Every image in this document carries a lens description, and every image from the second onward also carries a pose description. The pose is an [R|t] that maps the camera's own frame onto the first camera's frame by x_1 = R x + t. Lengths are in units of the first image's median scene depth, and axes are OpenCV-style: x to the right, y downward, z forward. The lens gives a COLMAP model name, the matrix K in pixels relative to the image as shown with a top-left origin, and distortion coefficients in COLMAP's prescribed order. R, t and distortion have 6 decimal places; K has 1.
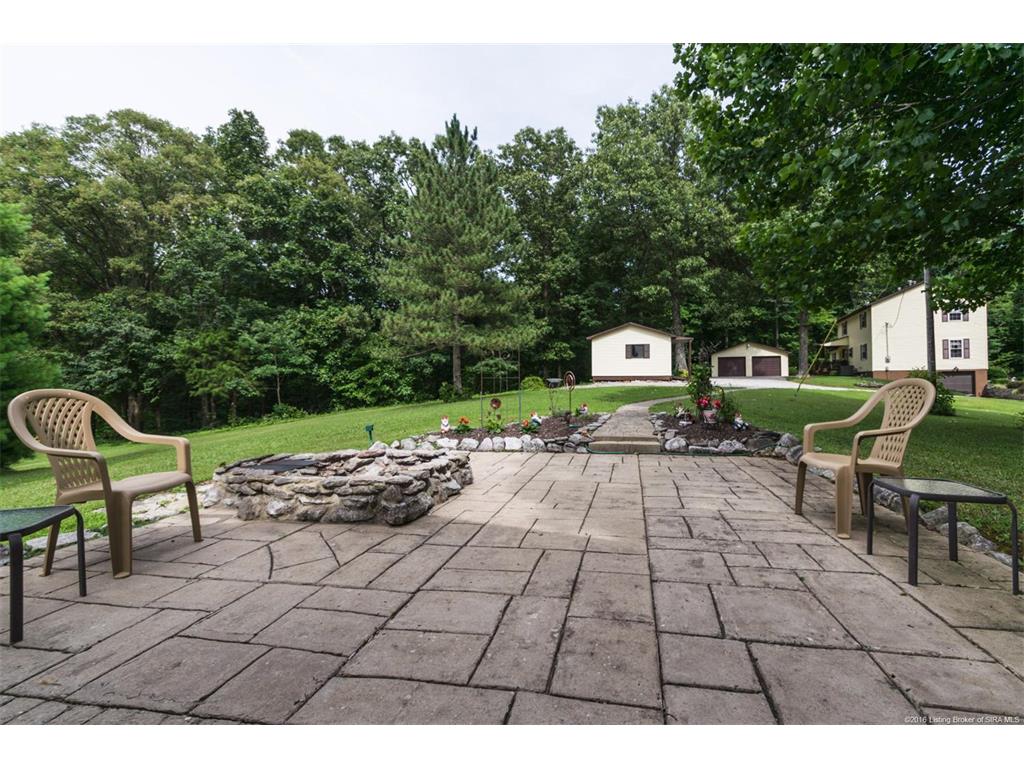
lens RADIAL K [[484.9, 0, 513.0], [0, 484.9, 379.0], [0, 0, 1]] dist [0.001015, -0.000217]
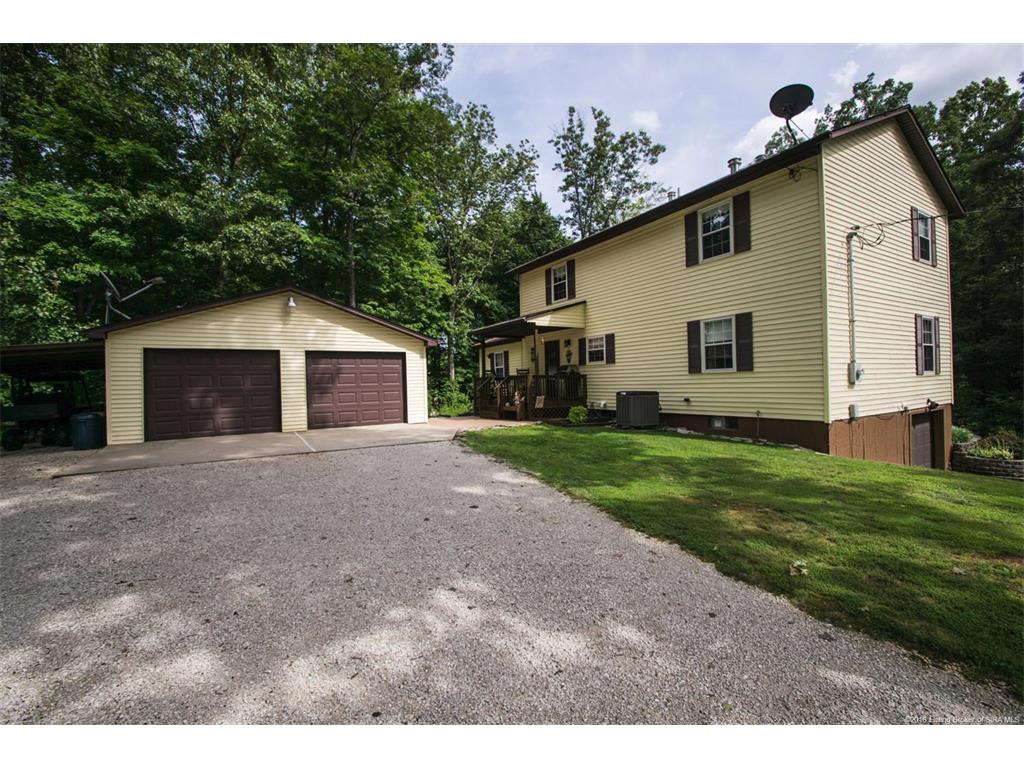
lens RADIAL K [[454.7, 0, 512.0], [0, 454.7, 384.0], [0, 0, 1]] dist [0.000778, 0.000046]
pose [[0.596864, -0.006265, 0.802318, 0.786727], [0.011580, 0.999933, -0.000807, -0.059831], [-0.802259, 0.009772, 0.596896, 1.653537]]
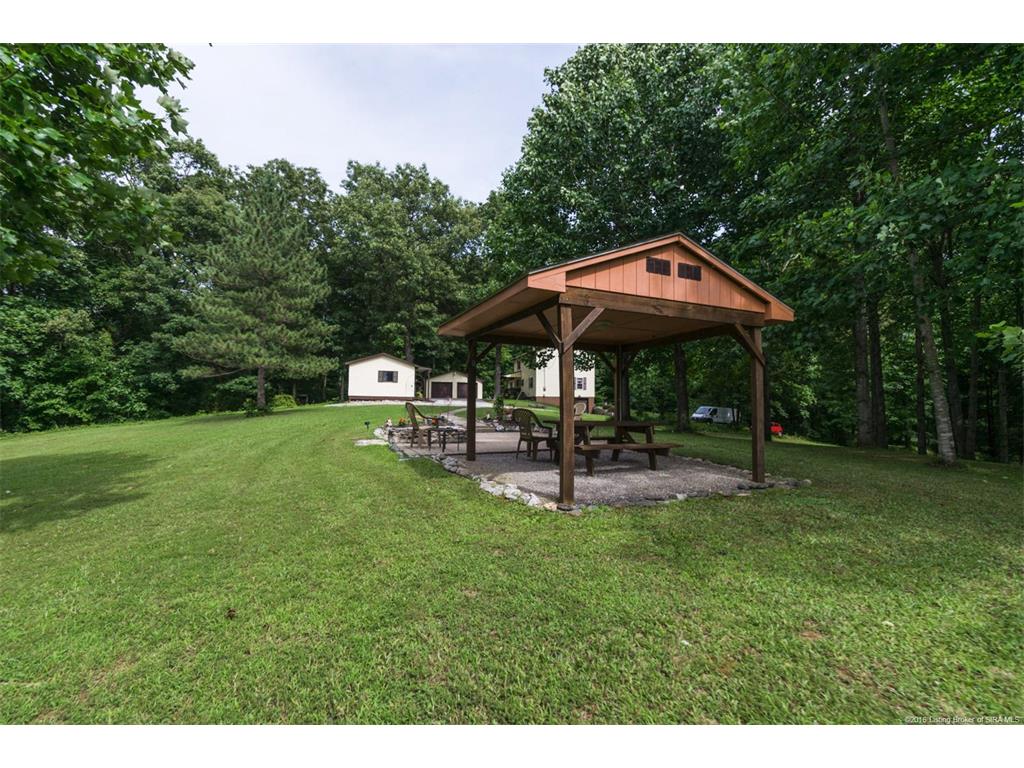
lens RADIAL K [[454.7, 0, 512.0], [0, 454.7, 384.0], [0, 0, 1]] dist [0.000778, 0.000046]
pose [[0.827692, 0.037505, 0.559928, -0.093847], [-0.018934, 0.999063, -0.038931, 0.000425], [-0.560863, 0.021621, 0.827626, -0.095247]]
